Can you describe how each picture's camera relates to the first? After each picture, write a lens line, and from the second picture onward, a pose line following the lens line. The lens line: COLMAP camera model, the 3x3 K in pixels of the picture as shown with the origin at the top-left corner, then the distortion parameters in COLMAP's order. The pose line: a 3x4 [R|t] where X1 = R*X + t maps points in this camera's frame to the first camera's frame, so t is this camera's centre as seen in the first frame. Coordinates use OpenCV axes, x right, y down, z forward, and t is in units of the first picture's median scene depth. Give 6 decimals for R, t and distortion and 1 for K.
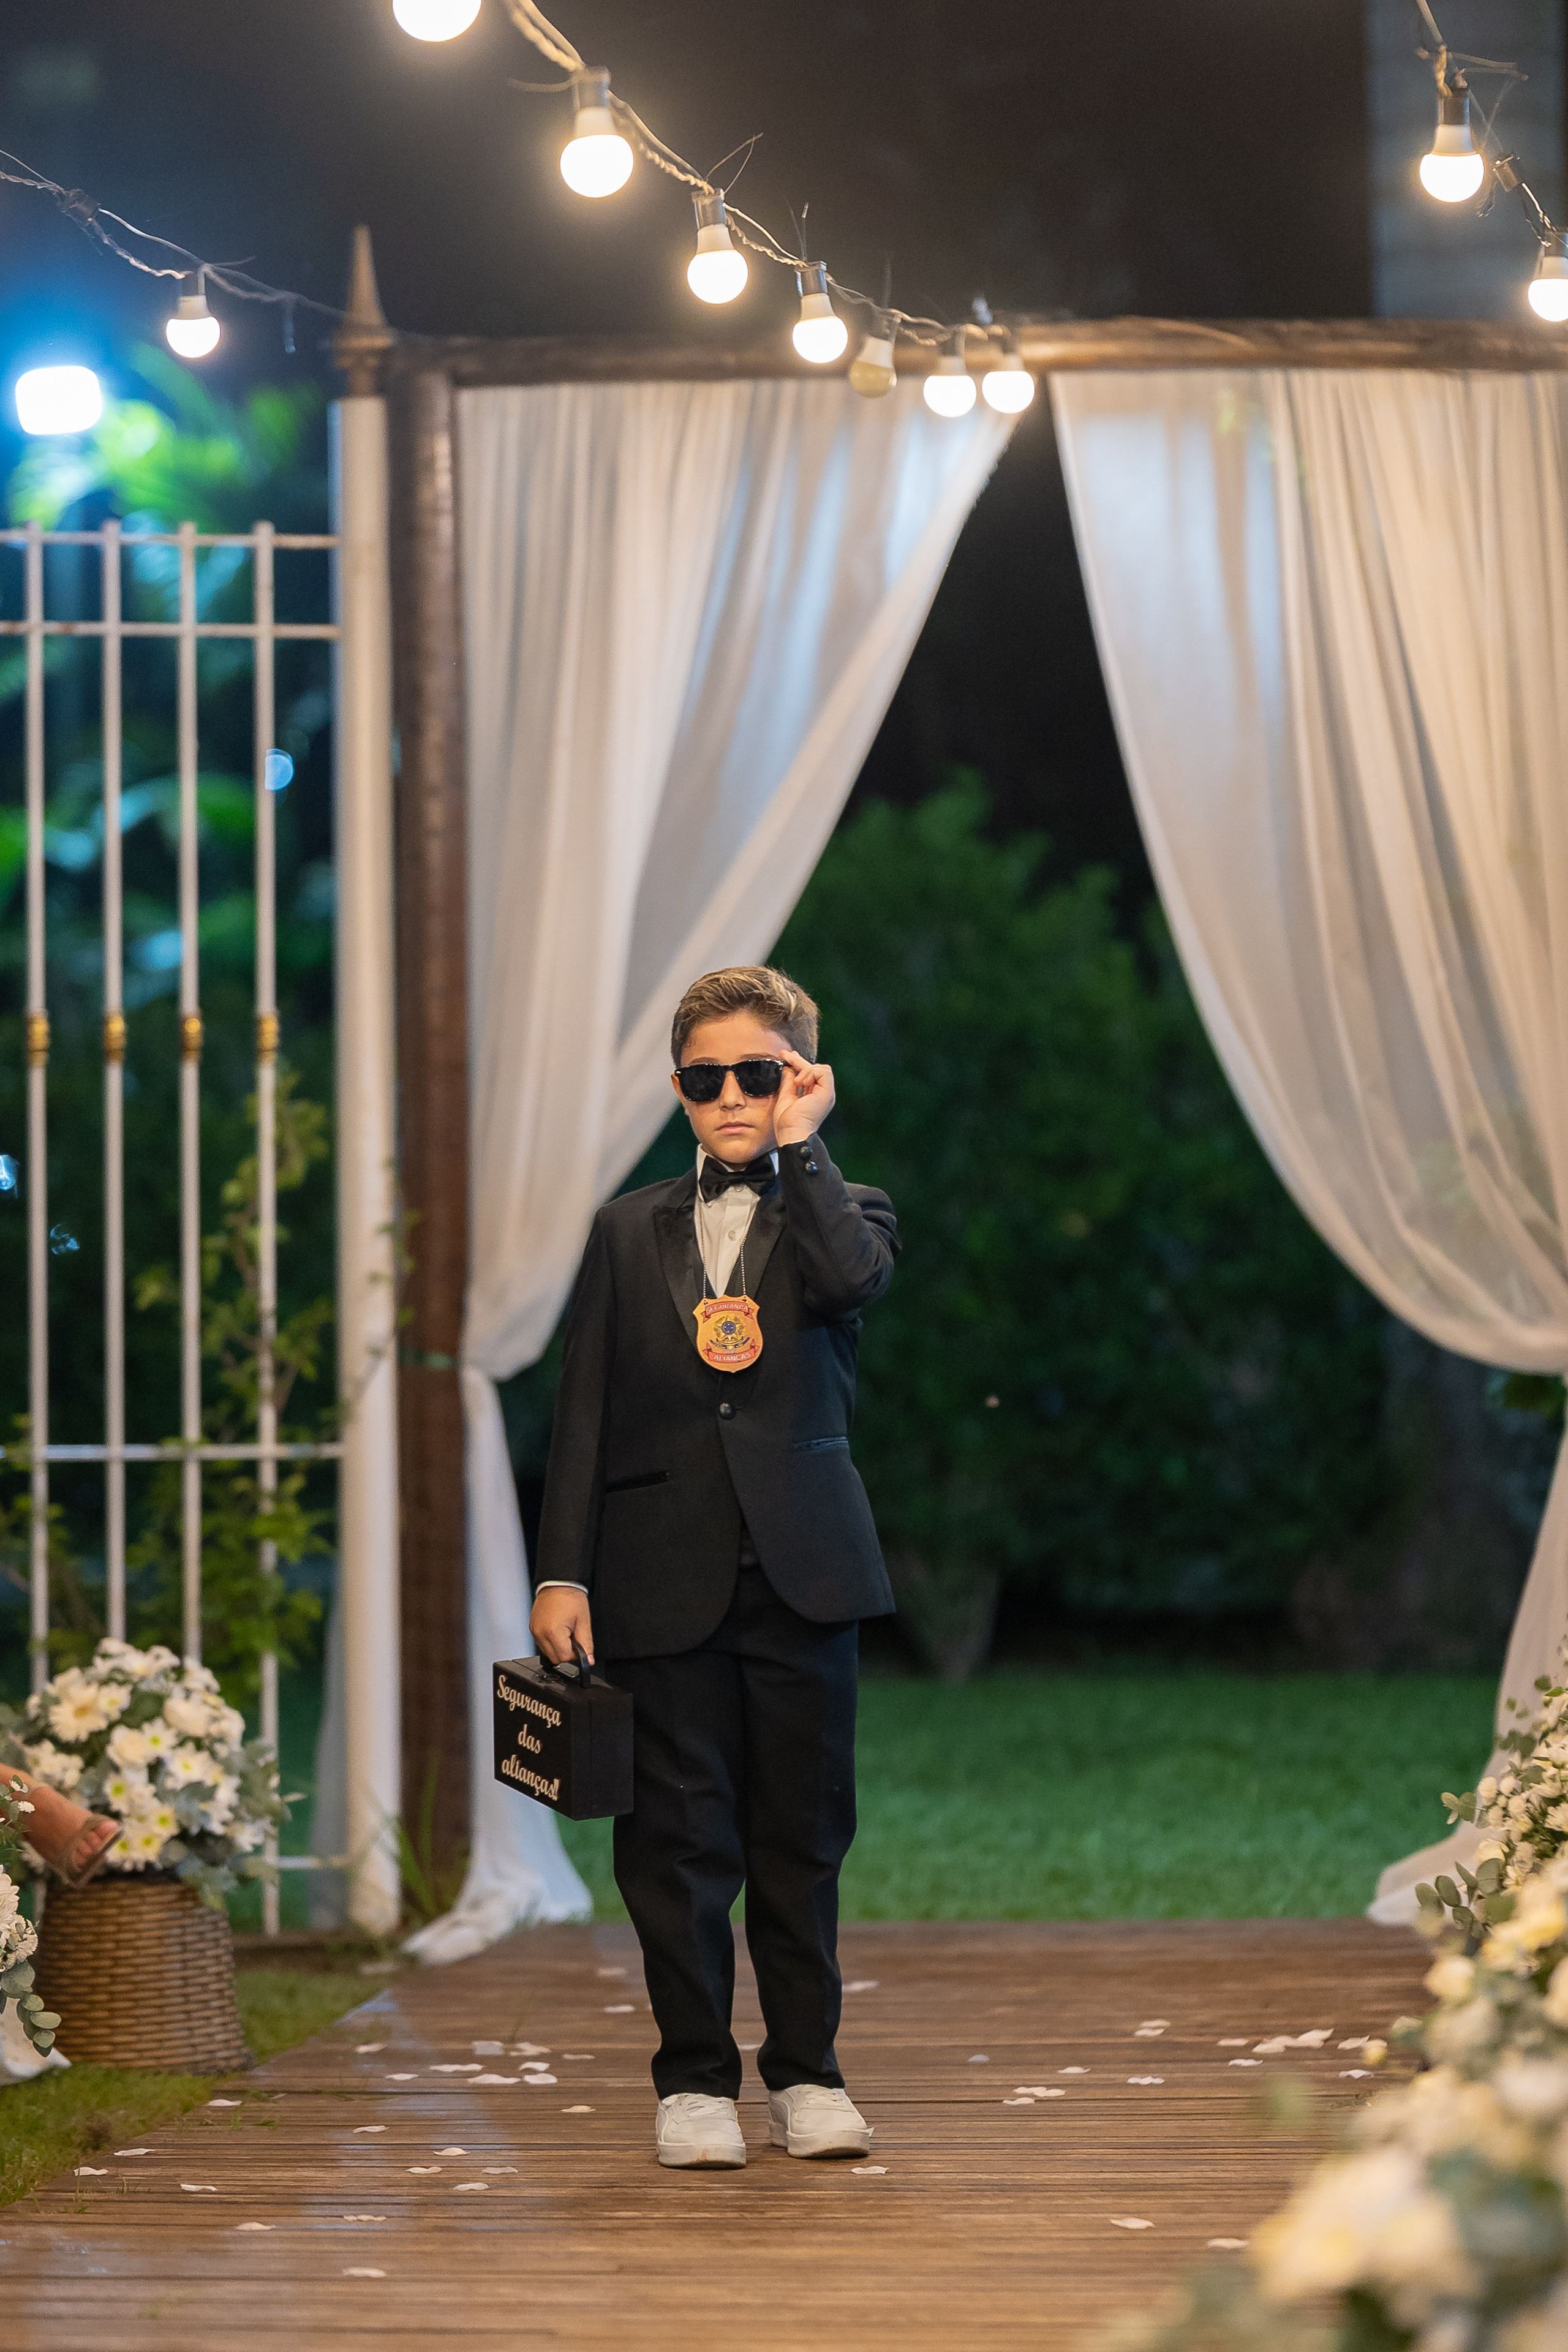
lens RADIAL K [[8037.2, 0, 782.5], [0, 8037.2, 1165.3], [0, 0, 1]] dist [-0.132735, 0.000000]
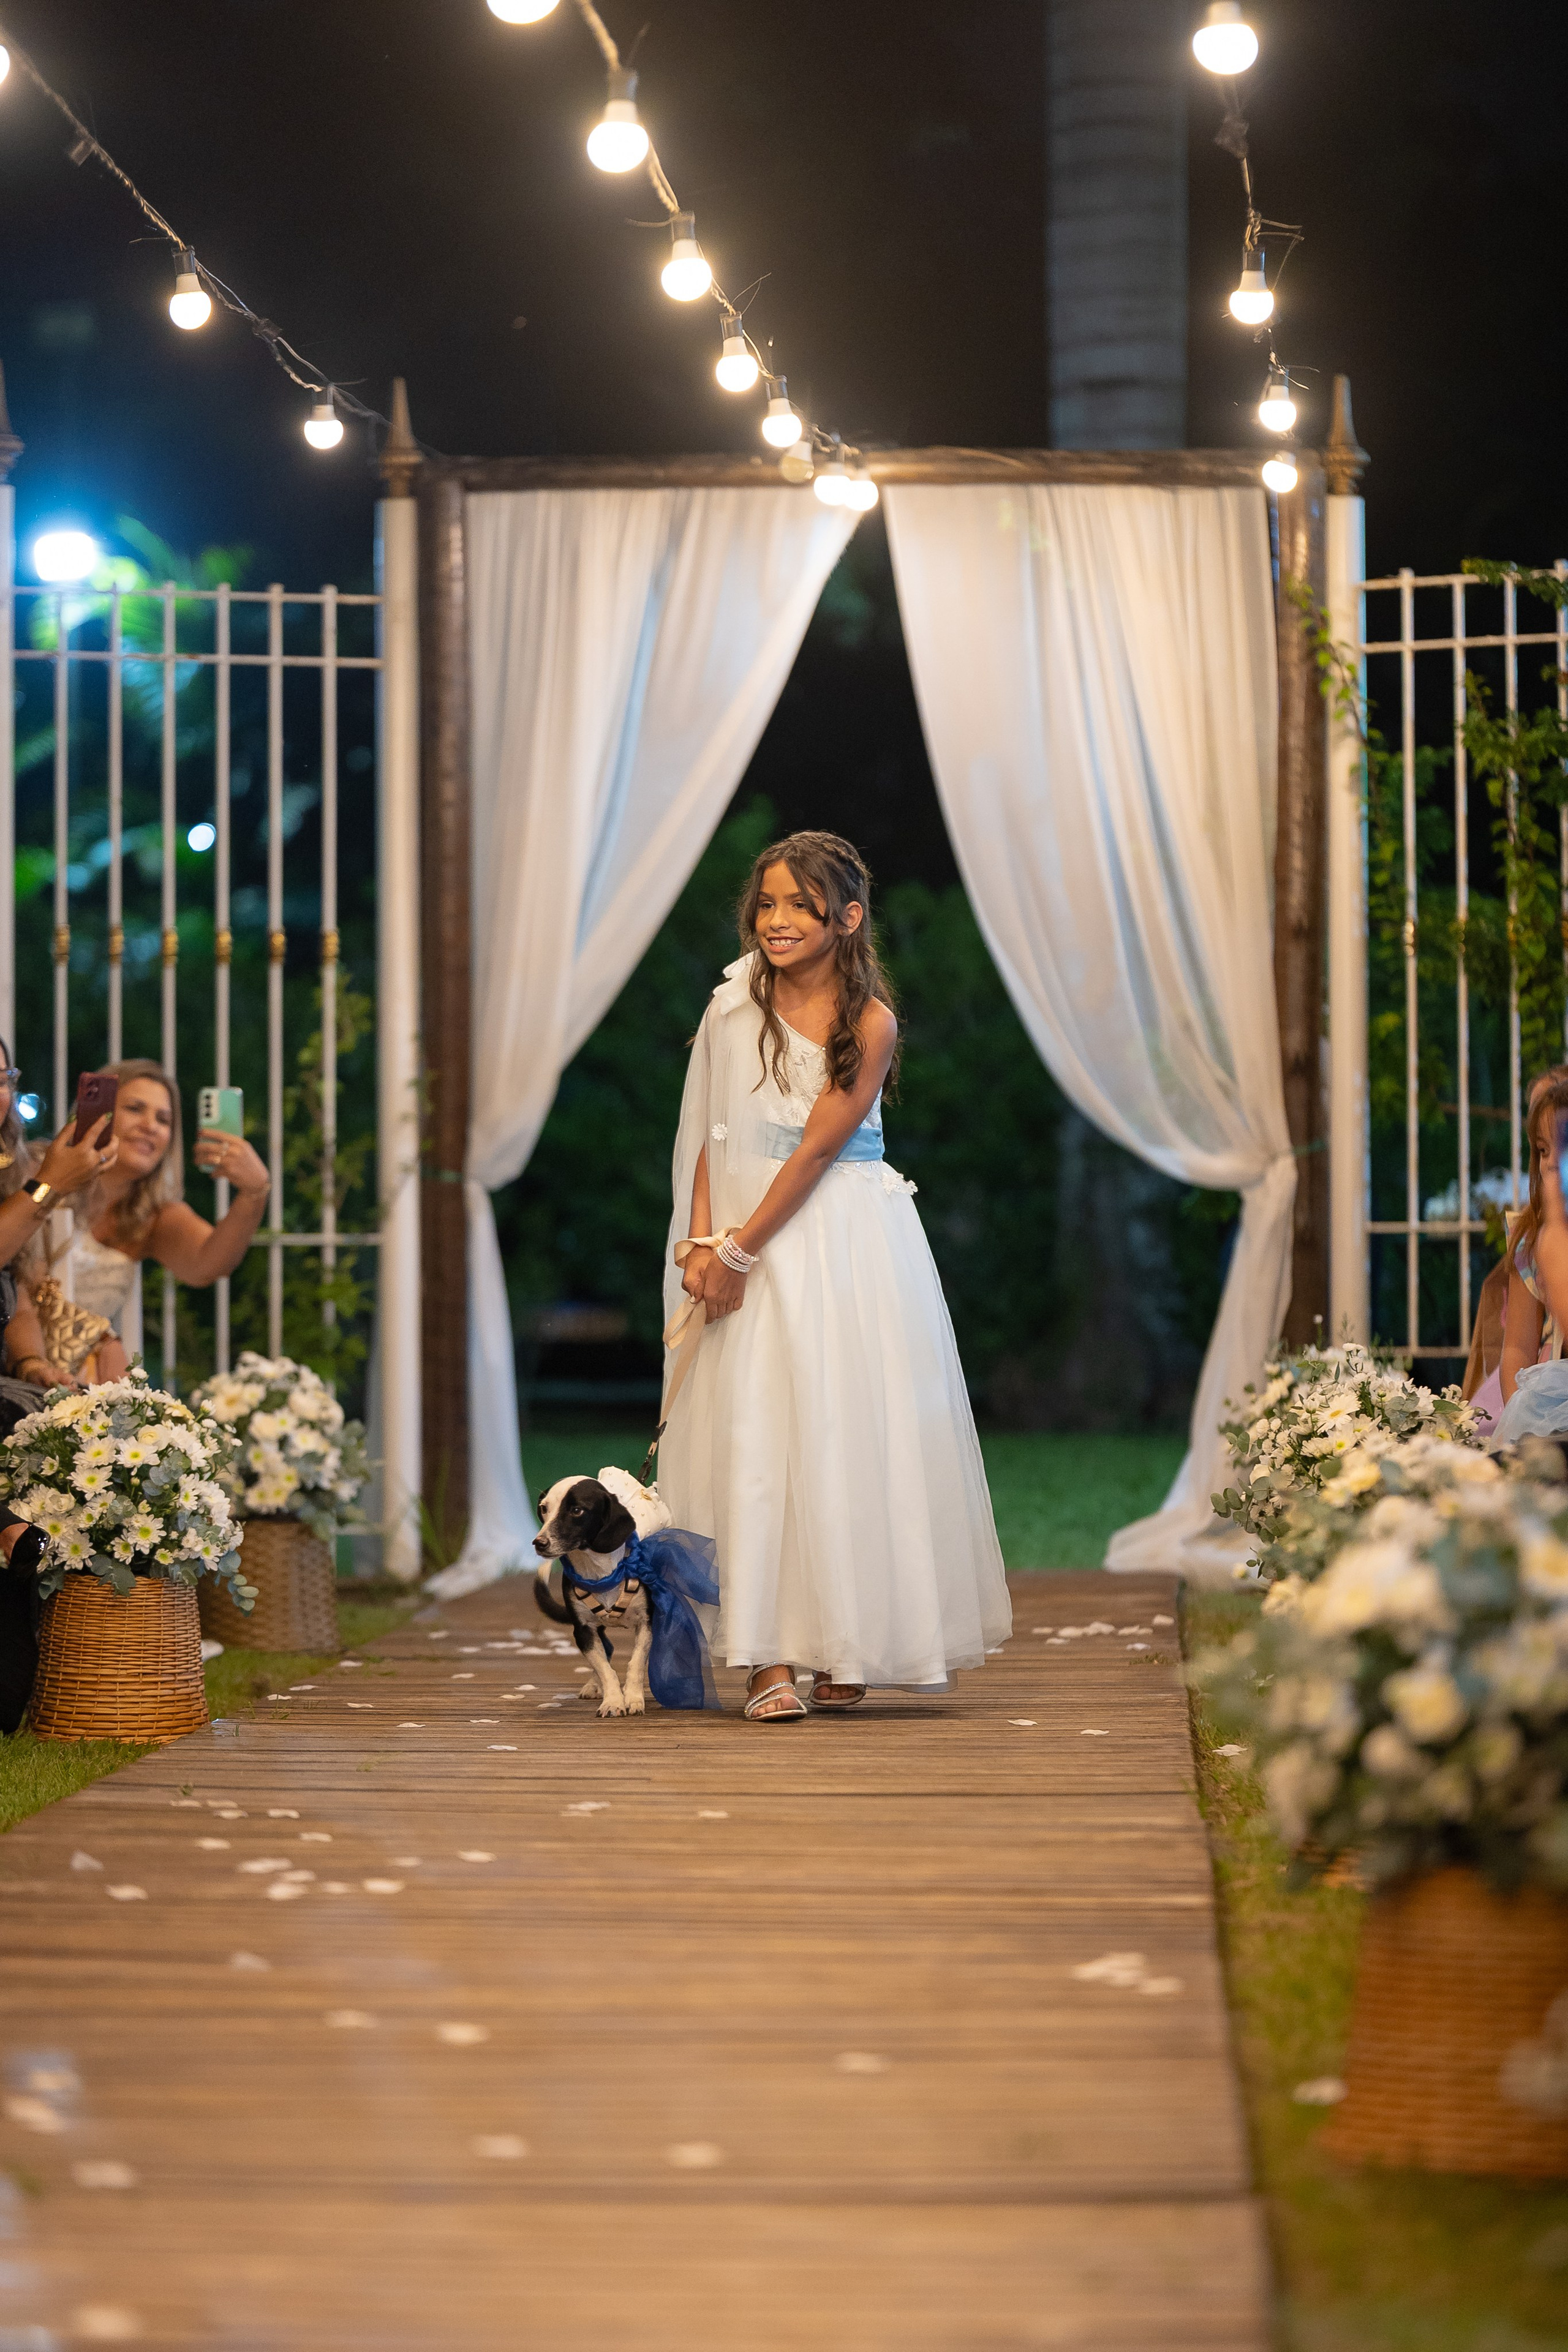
lens RADIAL K [[5748.9, 0, 788.8], [0, 5748.9, 1191.6], [0, 0, 1]] dist [-0.182044, 0.000000]
pose [[0.999058, 0.005188, 0.043075, -0.026656], [-0.005663, 0.999925, 0.010904, 0.015632], [-0.043015, -0.011138, 0.999012, -0.017730]]
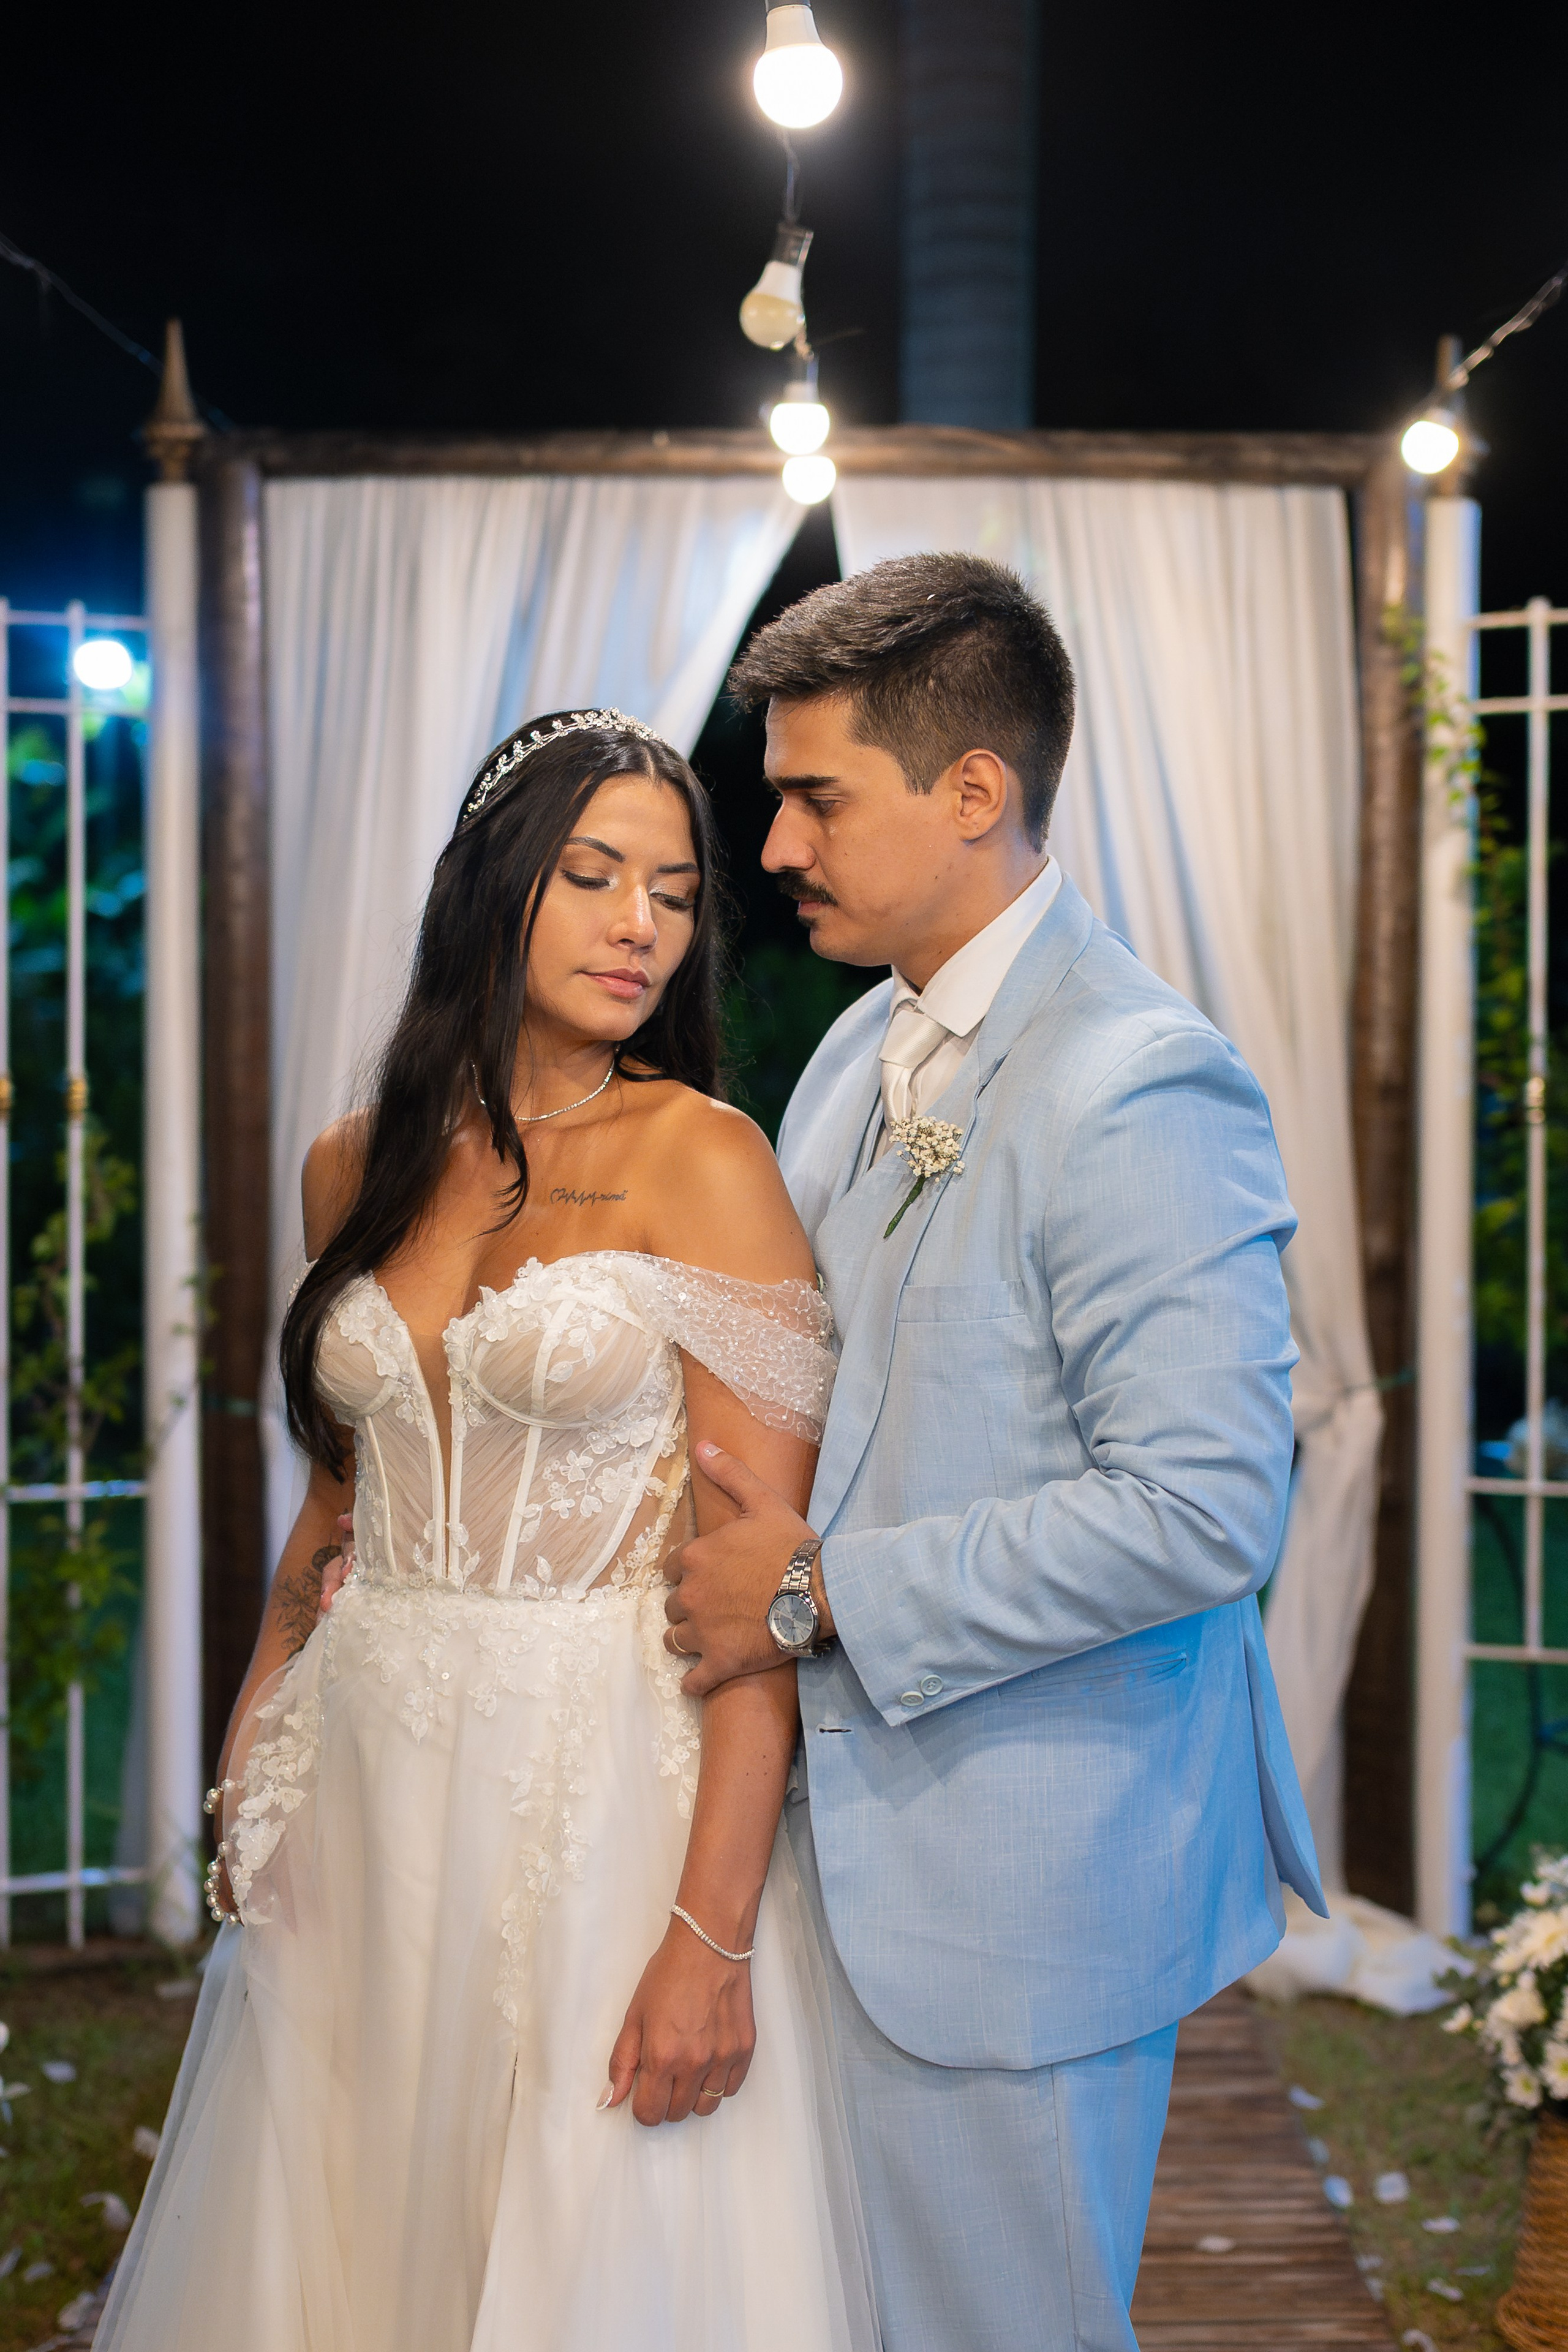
lens RADIAL K [[3652.0, 0, 782.2], [0, 3652.0, 1183.3], [0, 0, 1]] dist [-0.013017, 0.000000]
pose [[0.995574, 0.010253, 0.093418, -0.017019], [-0.014565, 0.998854, 0.045598, -0.027954], [-0.092844, -0.046757, 0.994582, 0.518570]]
